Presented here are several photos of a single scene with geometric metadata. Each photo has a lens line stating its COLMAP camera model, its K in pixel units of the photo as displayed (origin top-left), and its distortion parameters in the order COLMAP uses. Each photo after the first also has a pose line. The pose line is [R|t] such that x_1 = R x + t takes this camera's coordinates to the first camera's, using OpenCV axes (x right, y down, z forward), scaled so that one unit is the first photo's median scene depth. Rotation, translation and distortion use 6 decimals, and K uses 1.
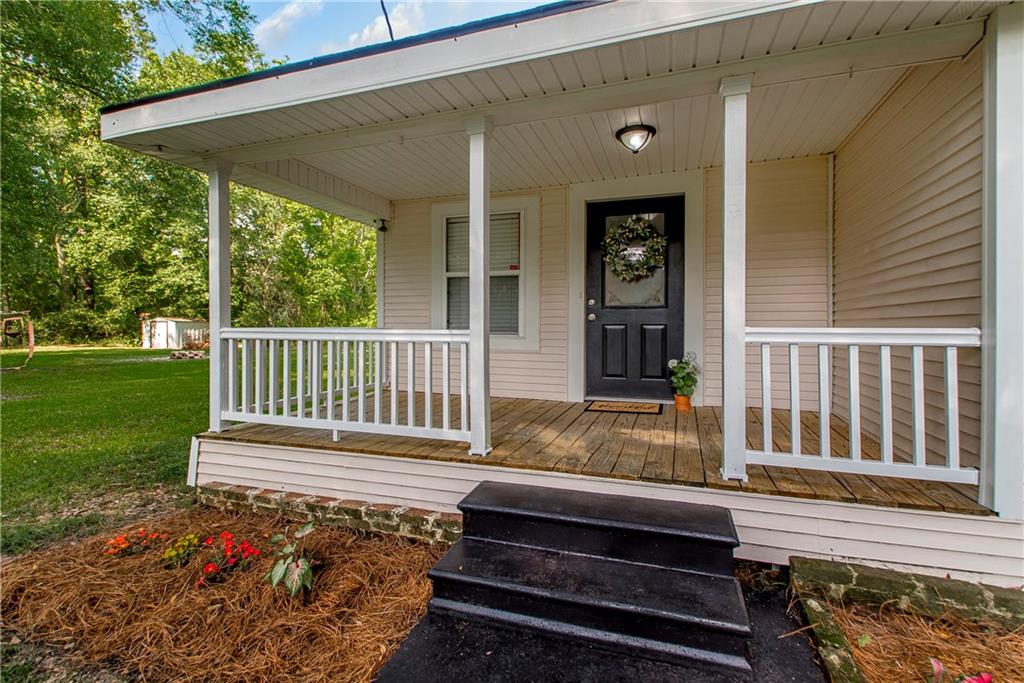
lens RADIAL K [[481.9, 0, 511.8], [0, 481.9, 322.5], [0, 0, 1]] dist [0.025279, 0.000093]
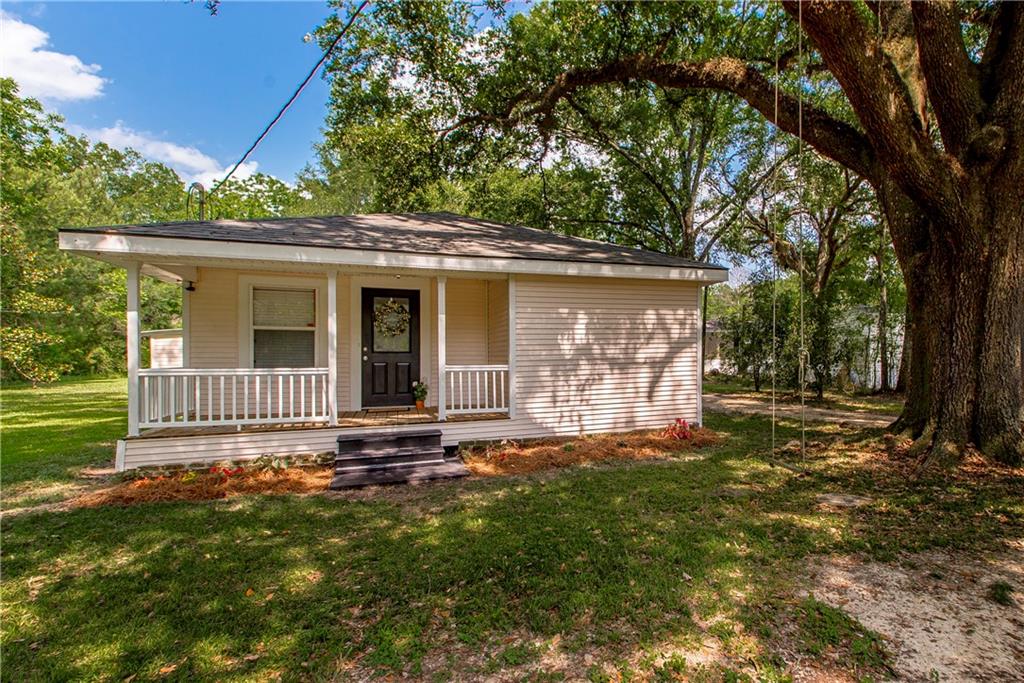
lens RADIAL K [[481.9, 0, 511.6], [0, 481.9, 352.0], [0, 0, 1]] dist [0.025279, 0.000093]
pose [[0.852052, 0.000034, 0.523457, -0.325616], [0.004387, 0.999964, -0.007206, -0.022971], [-0.523439, 0.008436, 0.852021, -0.785481]]
